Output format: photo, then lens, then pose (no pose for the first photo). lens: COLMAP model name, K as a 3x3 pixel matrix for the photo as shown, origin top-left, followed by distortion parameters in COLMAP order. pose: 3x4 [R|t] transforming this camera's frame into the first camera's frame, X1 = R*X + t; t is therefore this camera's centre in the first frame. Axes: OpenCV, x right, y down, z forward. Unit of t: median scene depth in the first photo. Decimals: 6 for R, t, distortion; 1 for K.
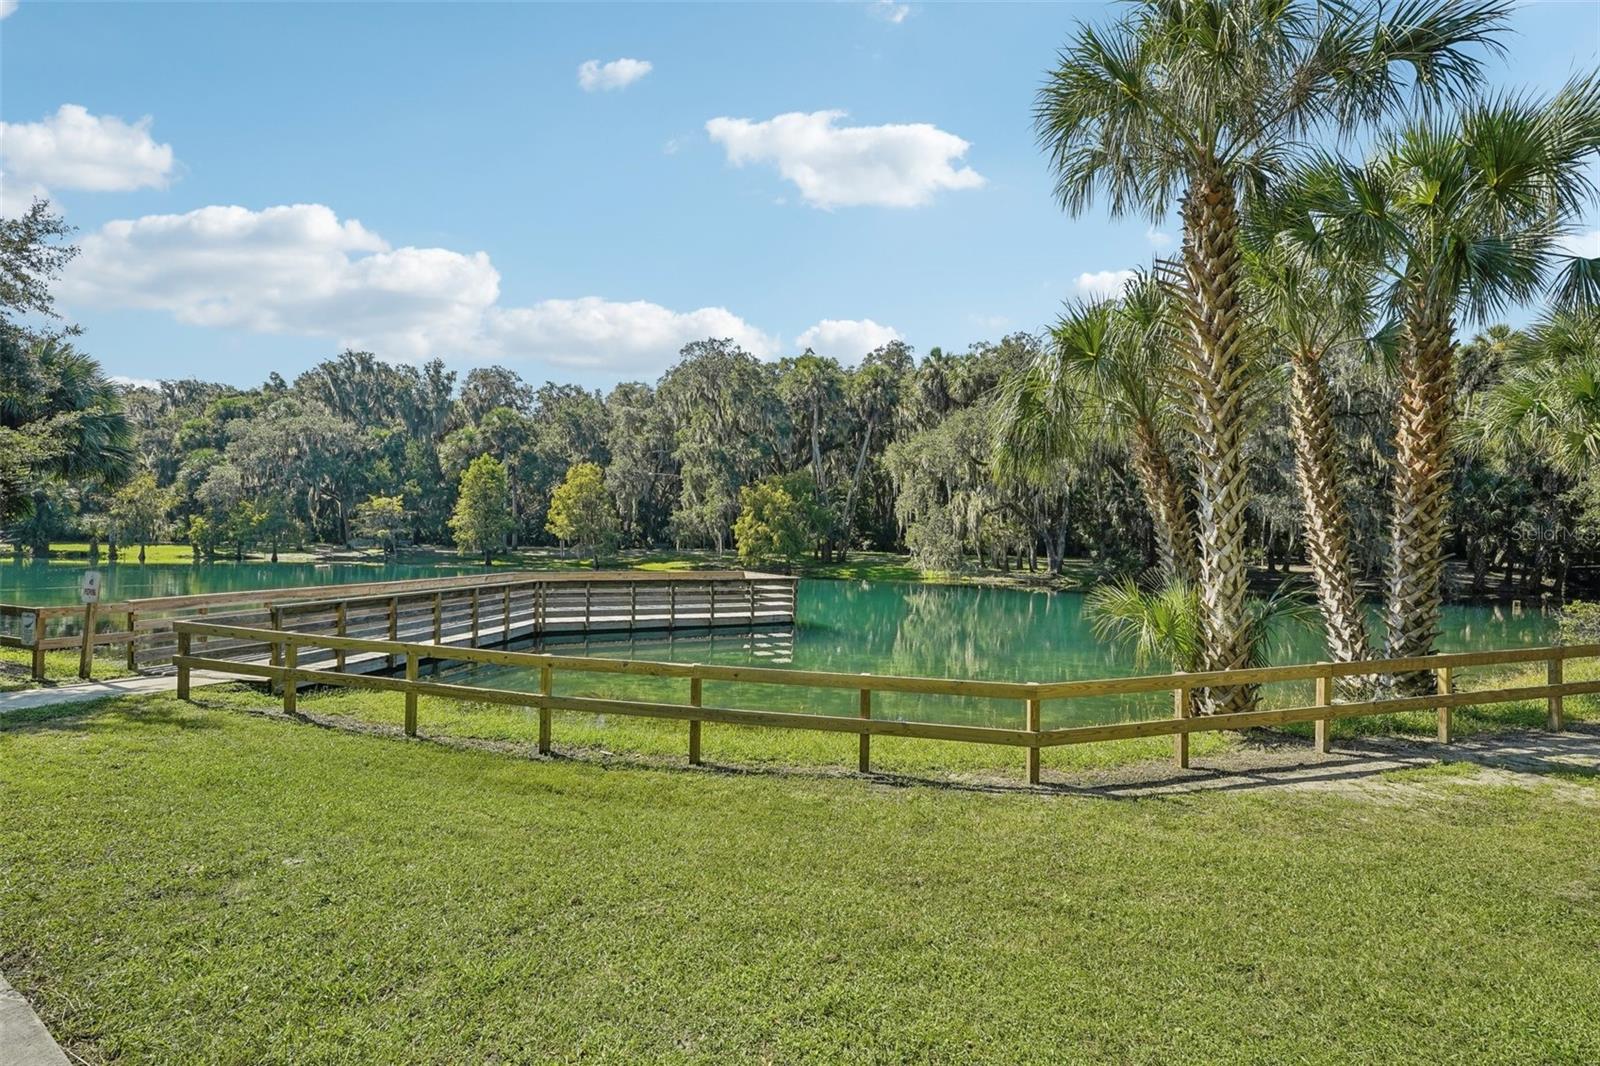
lens RADIAL K [[694.8, 0, 799.7], [0, 694.8, 535.4], [0, 0, 1]] dist [0.000397, 0.000018]
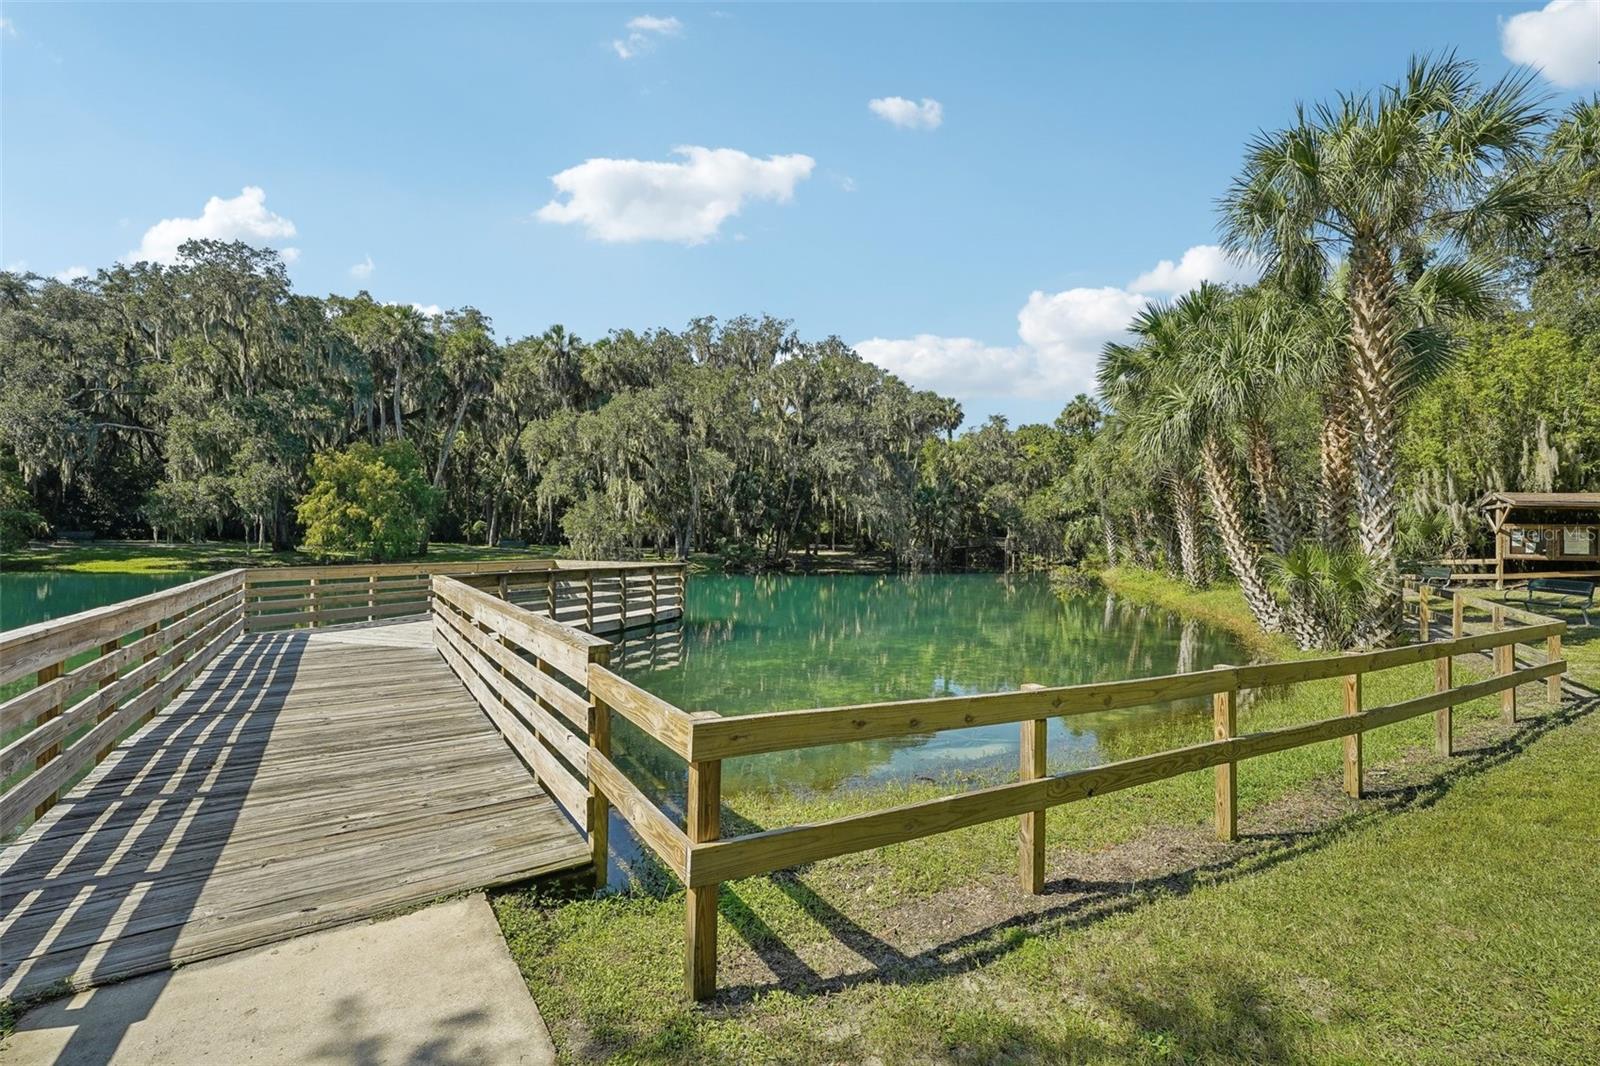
lens RADIAL K [[644.6, 0, 799.4], [0, 644.6, 532.2], [0, 0, 1]] dist [-0.003298, -0.000279]
pose [[0.725535, 0.001760, 0.688183, -0.179020], [-0.006036, 0.999975, 0.003807, 0.007390], [-0.688159, -0.006916, 0.725527, 0.141457]]
